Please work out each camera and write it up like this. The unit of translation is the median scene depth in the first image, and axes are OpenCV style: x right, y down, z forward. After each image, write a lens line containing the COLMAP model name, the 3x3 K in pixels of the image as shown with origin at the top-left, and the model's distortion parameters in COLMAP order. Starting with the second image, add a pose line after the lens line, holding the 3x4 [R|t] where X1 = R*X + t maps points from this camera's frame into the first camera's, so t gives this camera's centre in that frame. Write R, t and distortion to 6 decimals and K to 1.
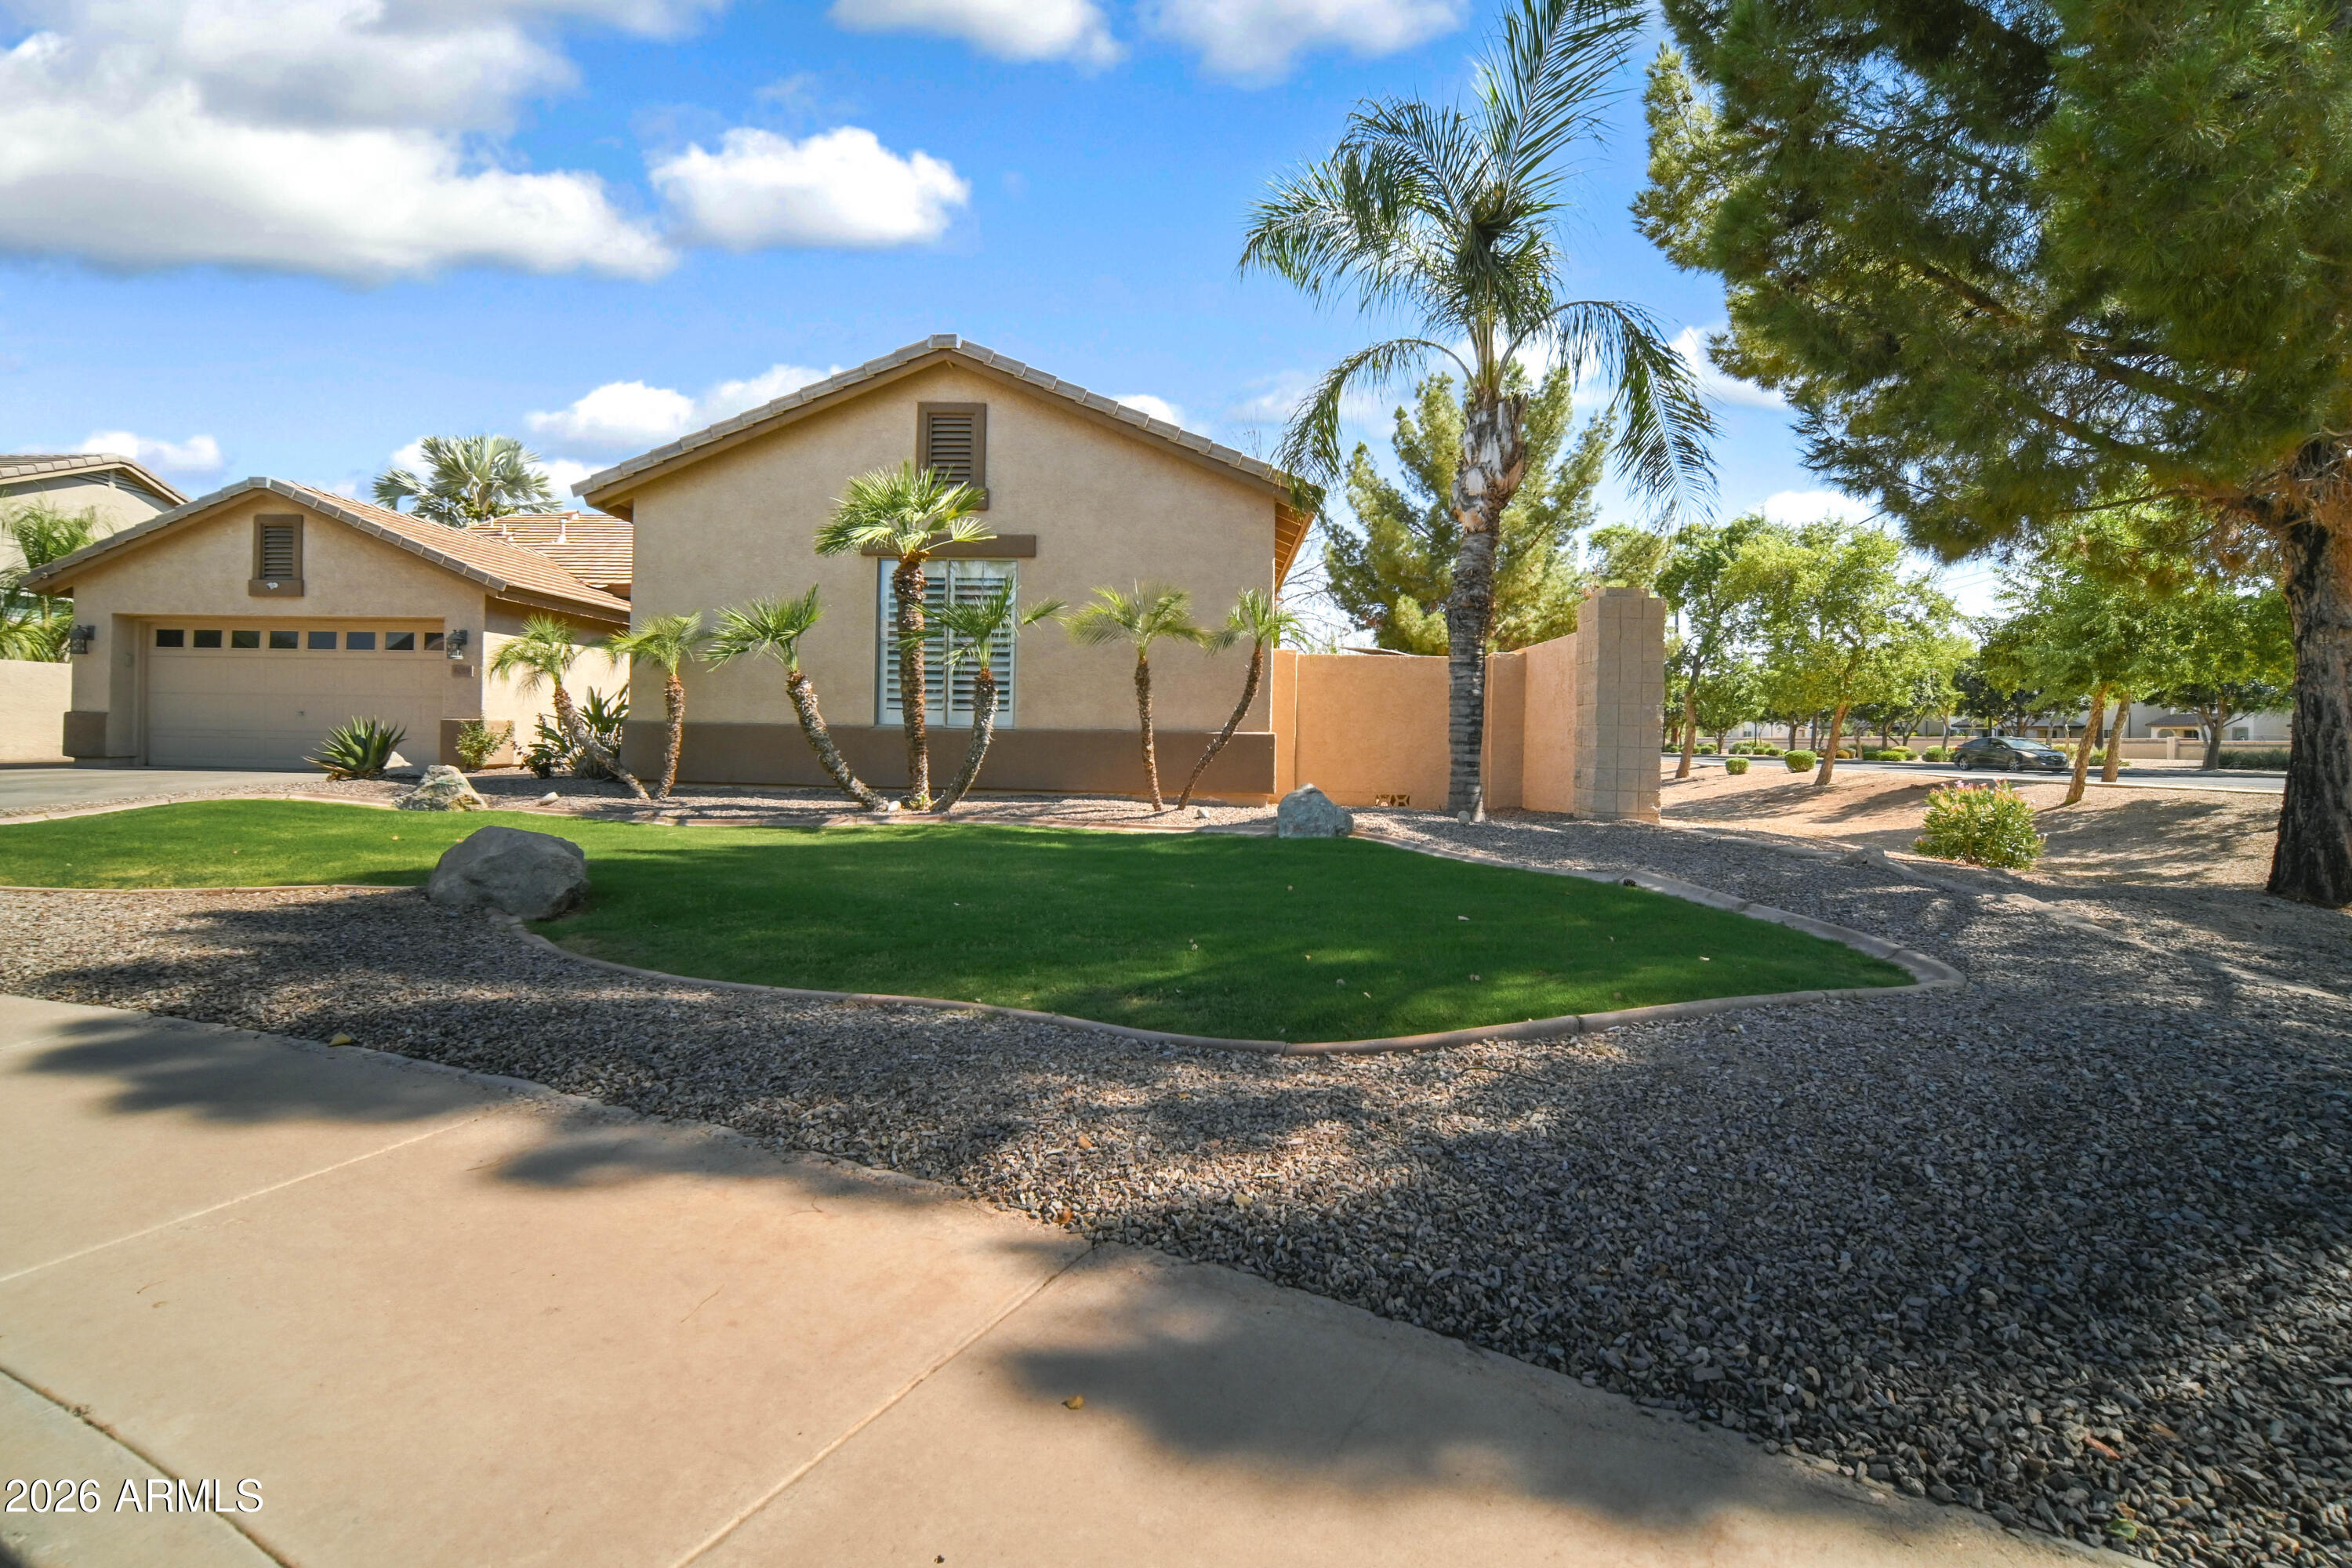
lens RADIAL K [[1050.6, 0, 1186.7], [0, 1050.6, 758.7], [0, 0, 1]] dist [-0.044711, 0.011870]
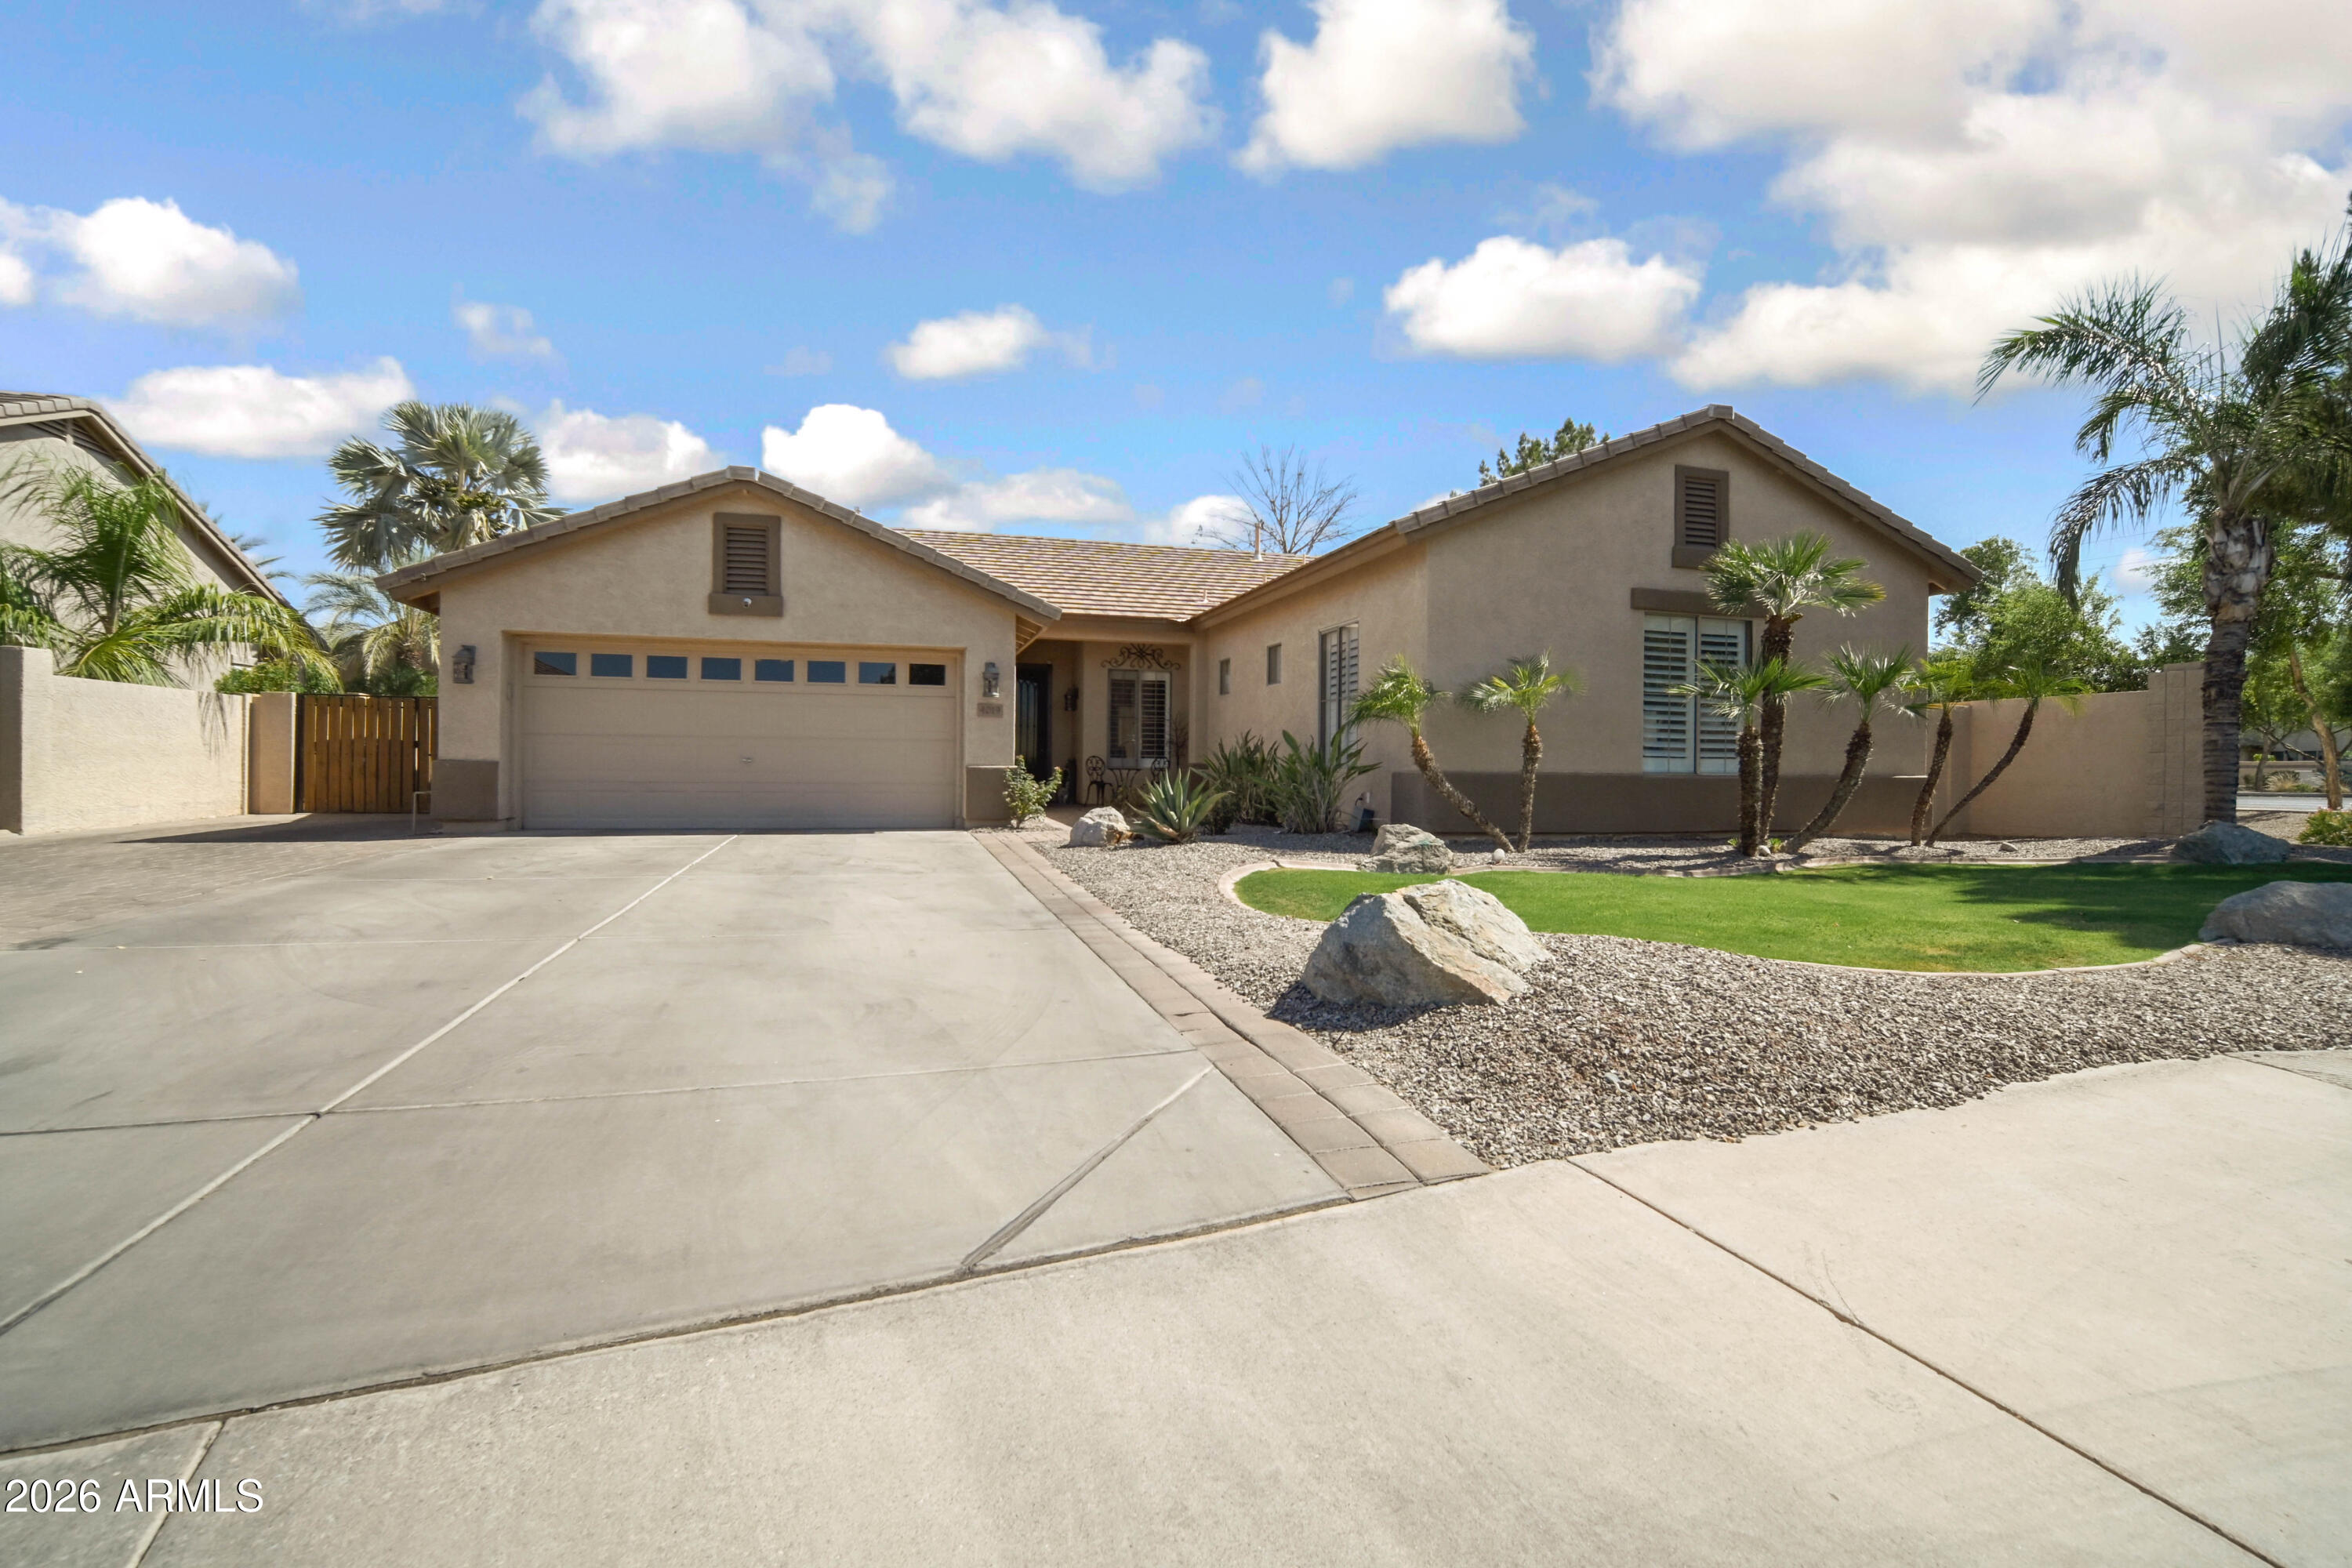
lens RADIAL K [[1037.5, 0, 1181.1], [0, 1037.5, 776.1], [0, 0, 1]] dist [-0.037172, 0.006488]
pose [[0.954321, -0.014560, 0.298430, -0.809832], [0.014904, 0.999888, 0.001122, -0.028300], [-0.298413, 0.003378, 0.954431, 0.123300]]
